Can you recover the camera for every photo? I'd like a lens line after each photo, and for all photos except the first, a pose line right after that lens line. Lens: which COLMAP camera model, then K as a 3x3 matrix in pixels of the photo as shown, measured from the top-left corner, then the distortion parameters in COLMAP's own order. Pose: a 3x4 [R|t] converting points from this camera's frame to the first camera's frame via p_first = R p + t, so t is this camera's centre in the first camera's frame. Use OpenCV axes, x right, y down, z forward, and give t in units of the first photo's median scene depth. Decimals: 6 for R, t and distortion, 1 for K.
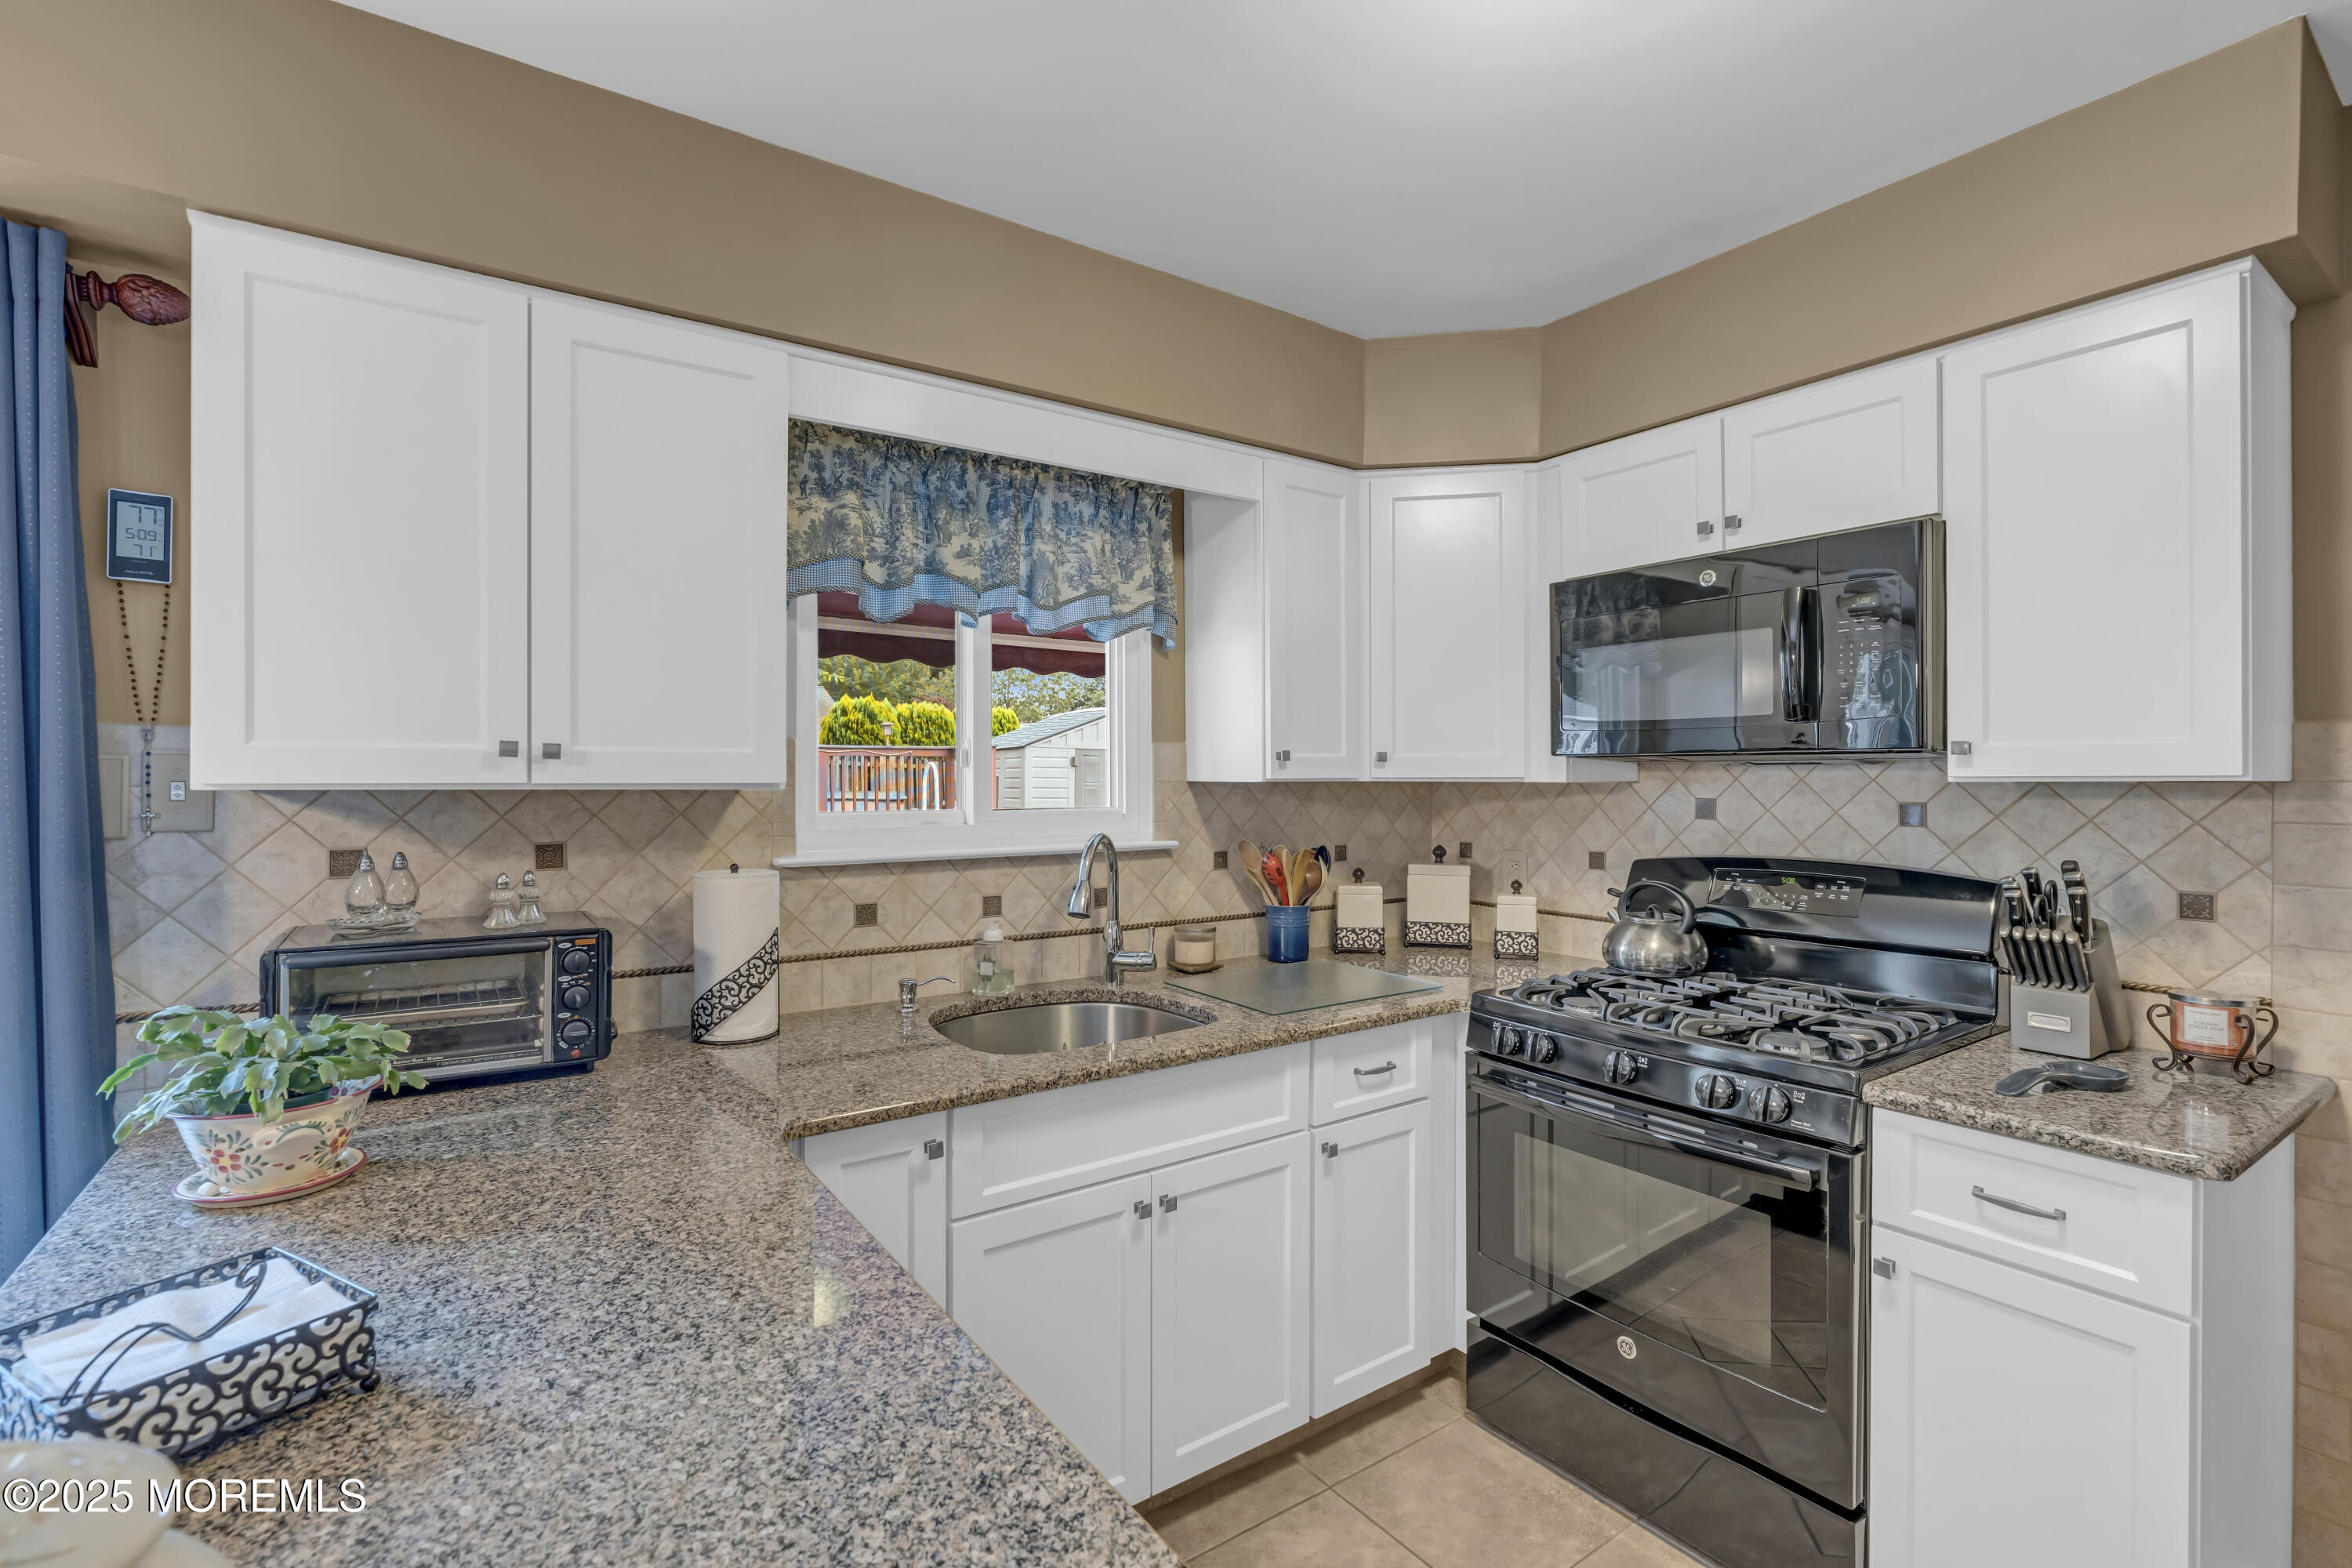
lens RADIAL K [[1052.0, 0, 1181.1], [0, 1052.0, 781.9], [0, 0, 1]] dist [-0.005583, 0.002177]
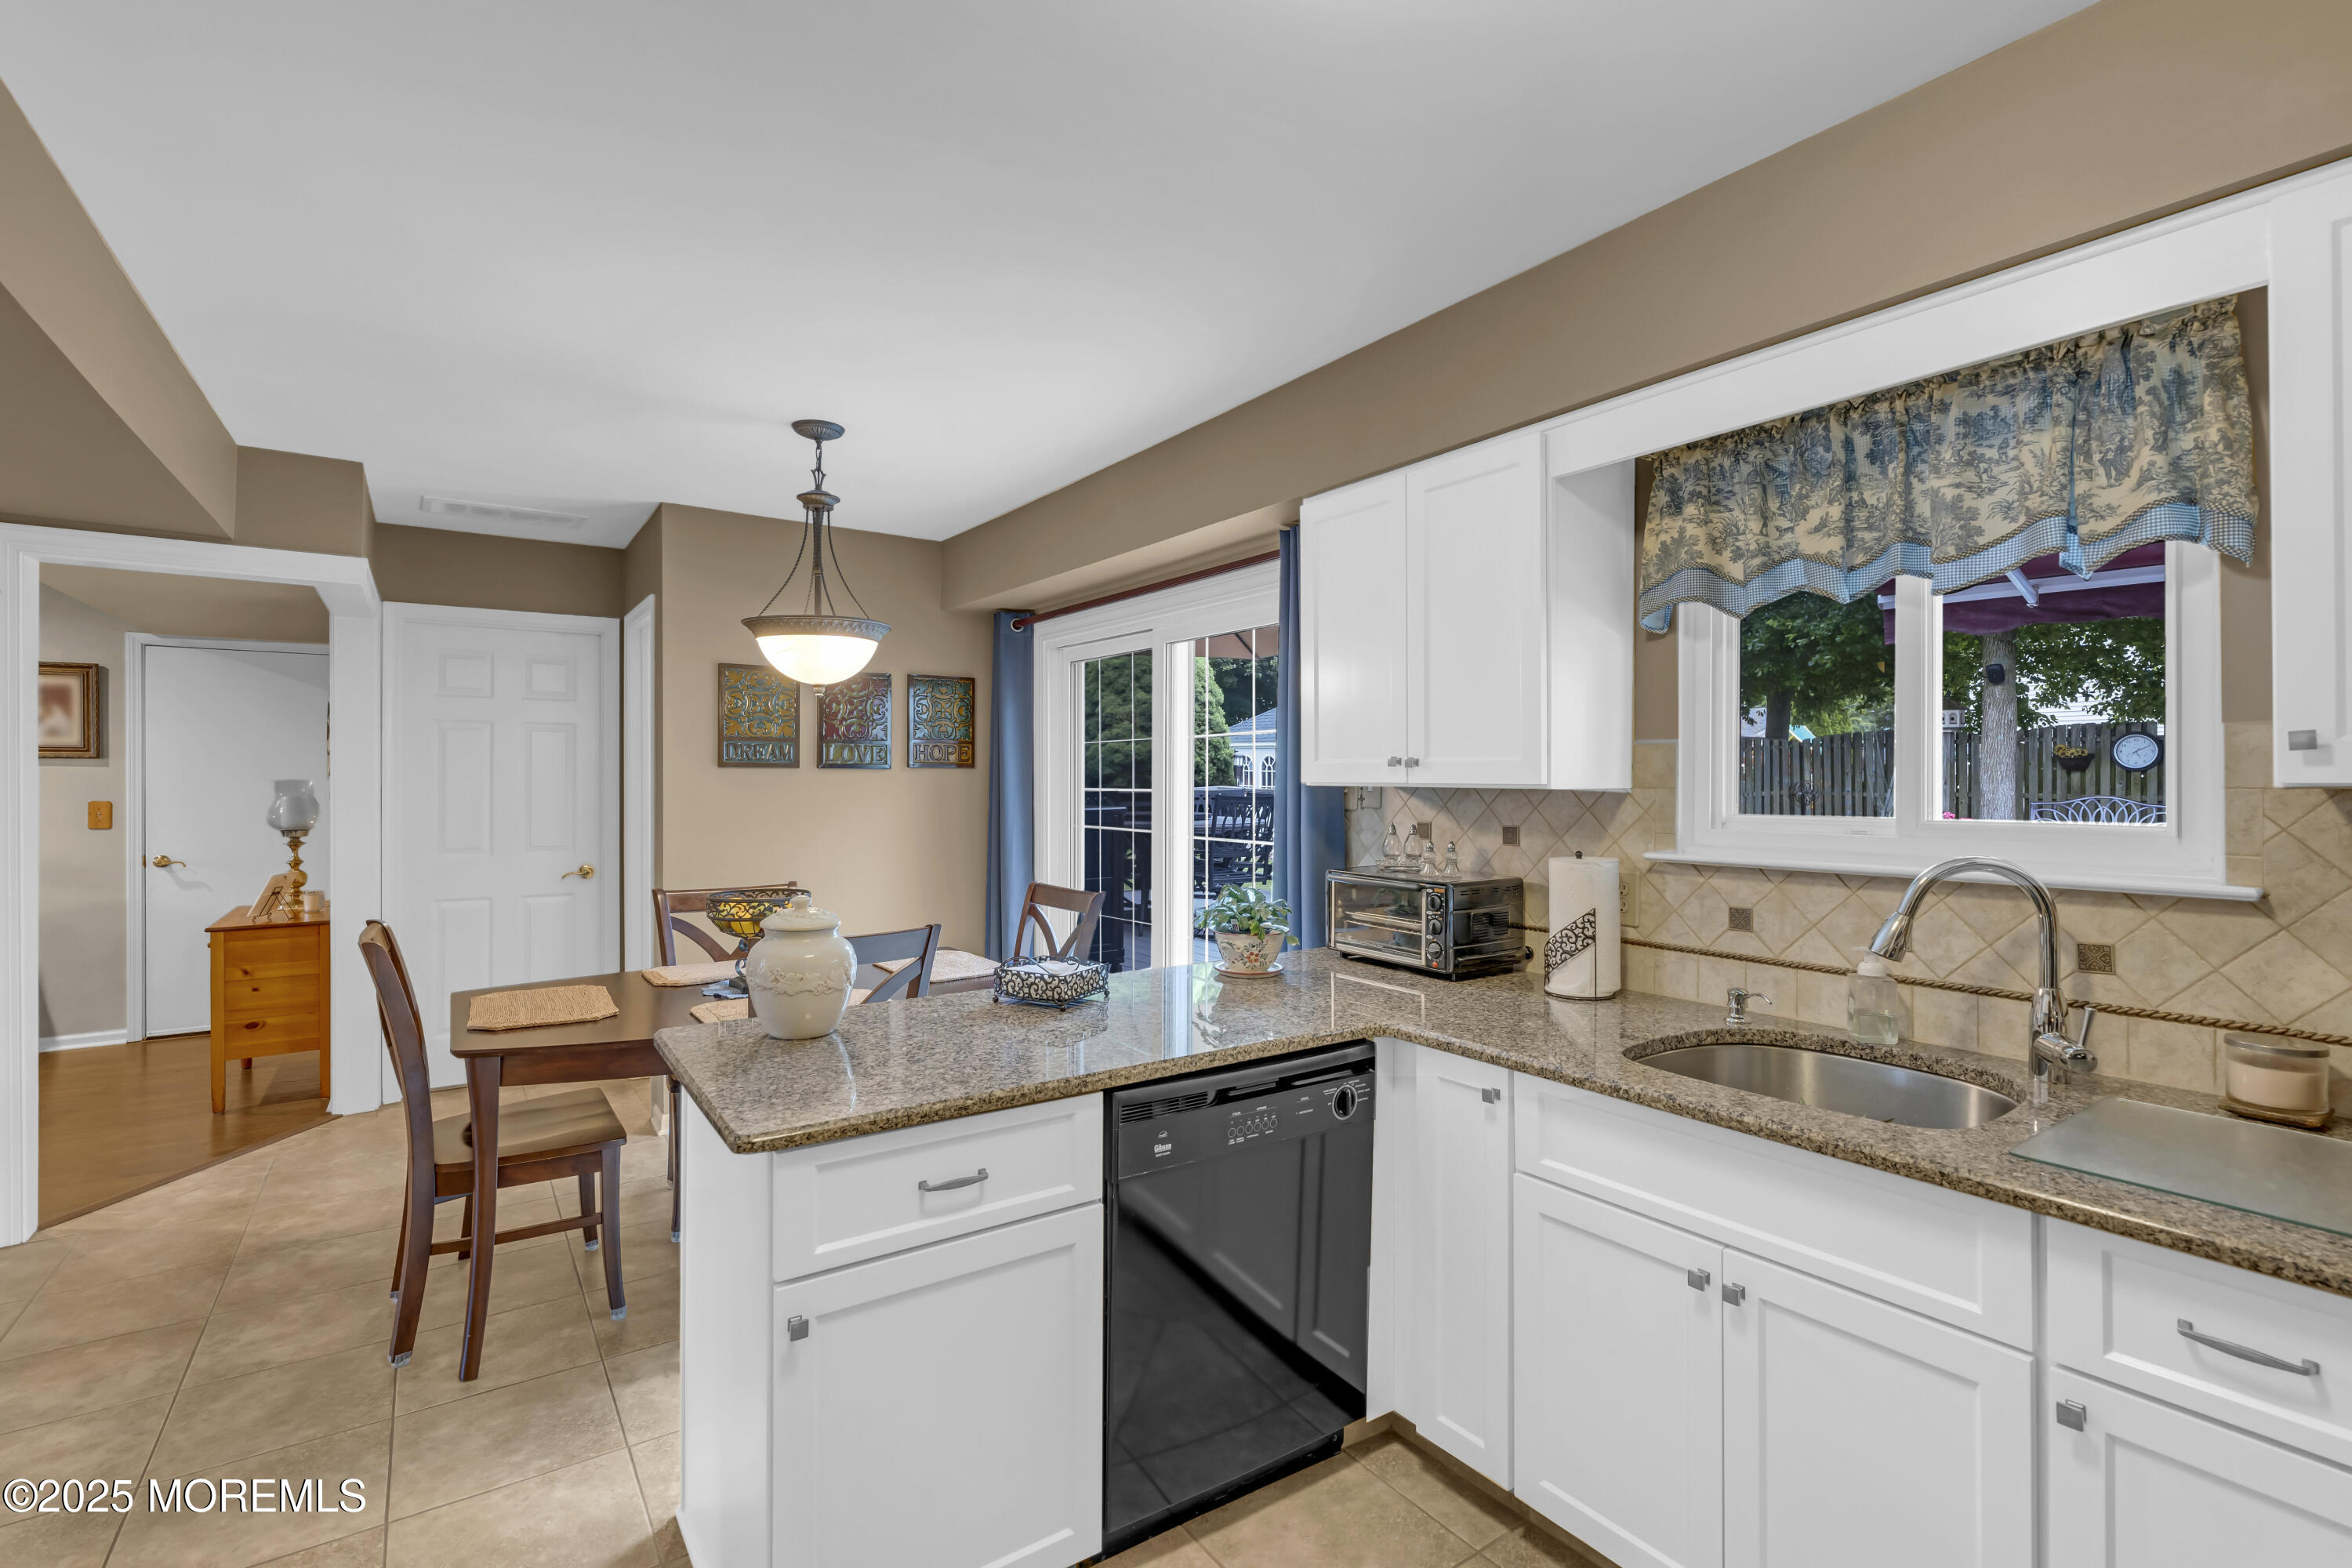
lens RADIAL K [[1052.0, 0, 1173.9], [0, 1052.0, 779.5], [0, 0, 1]] dist [-0.005583, 0.002177]
pose [[-0.001752, 0.002210, -0.999996, 0.726381], [-0.004703, 0.999986, 0.002218, -0.004653], [0.999987, 0.004707, -0.001742, 0.495628]]
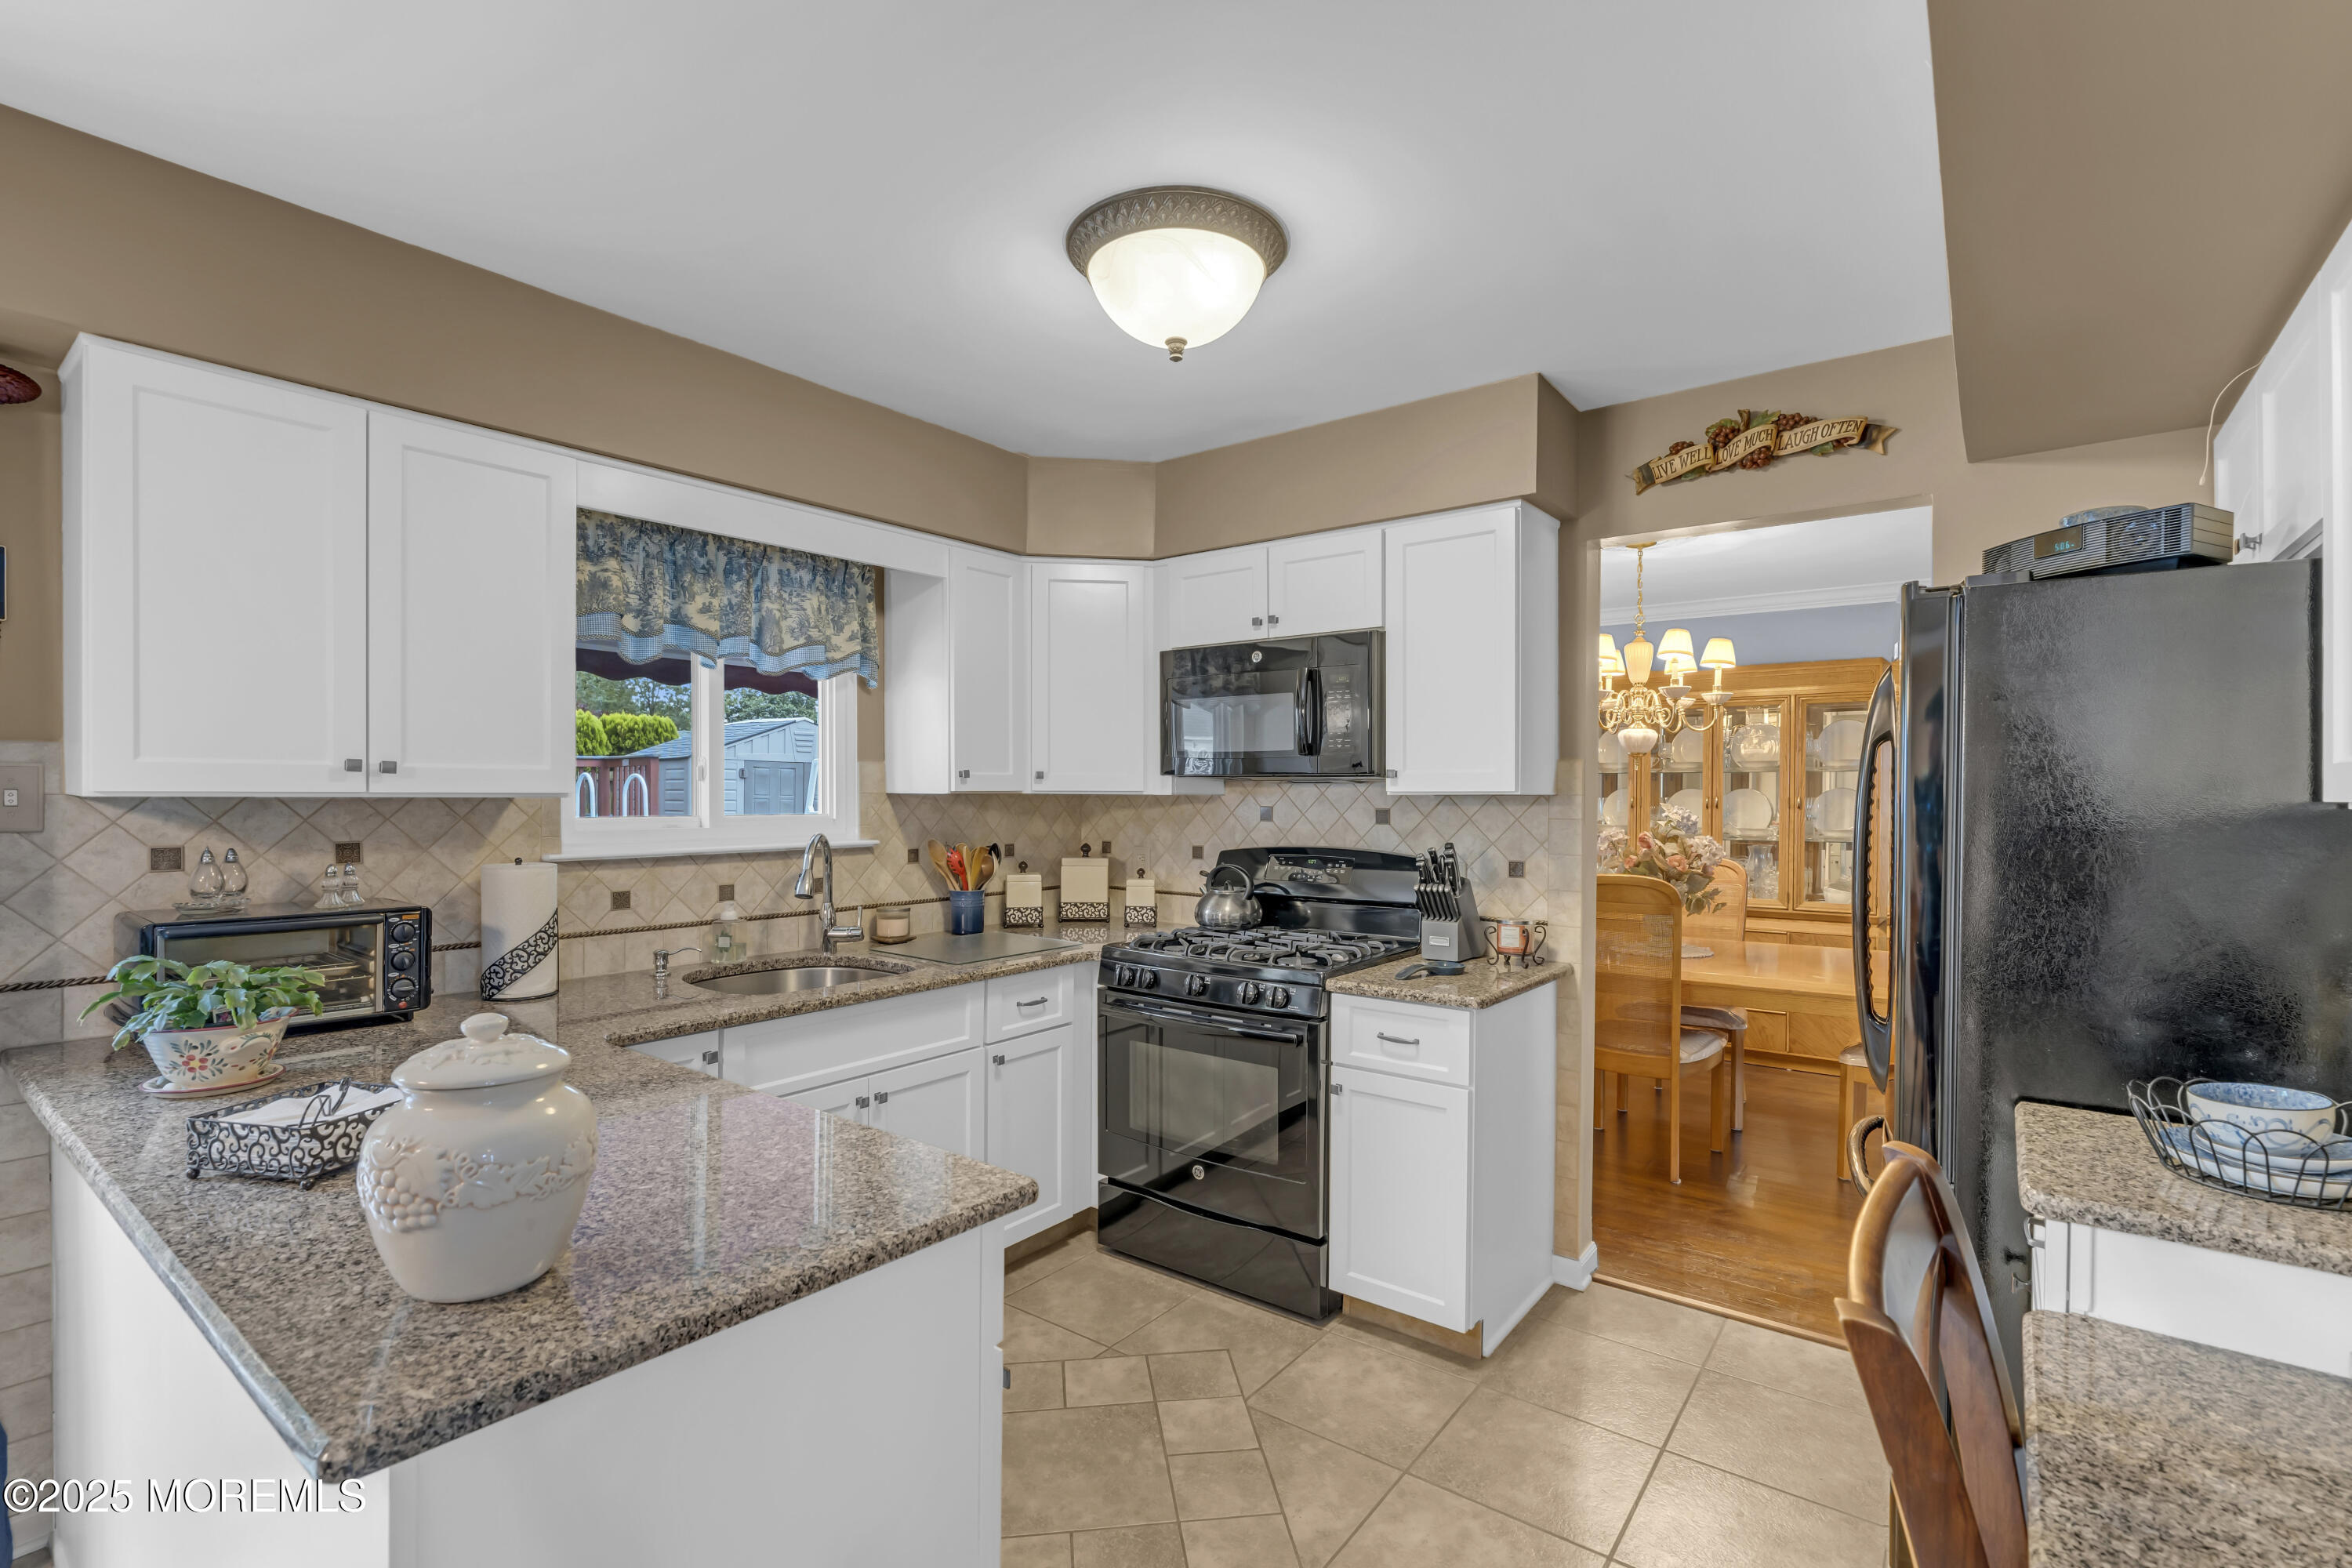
lens RADIAL K [[1052.0, 0, 1177.1], [0, 1052.0, 802.3], [0, 0, 1]] dist [-0.005583, 0.002177]
pose [[0.954885, 0.000854, 0.296974, -0.045724], [-0.002836, 0.999976, 0.006245, 0.002118], [-0.296962, -0.006806, 0.954865, -0.387669]]
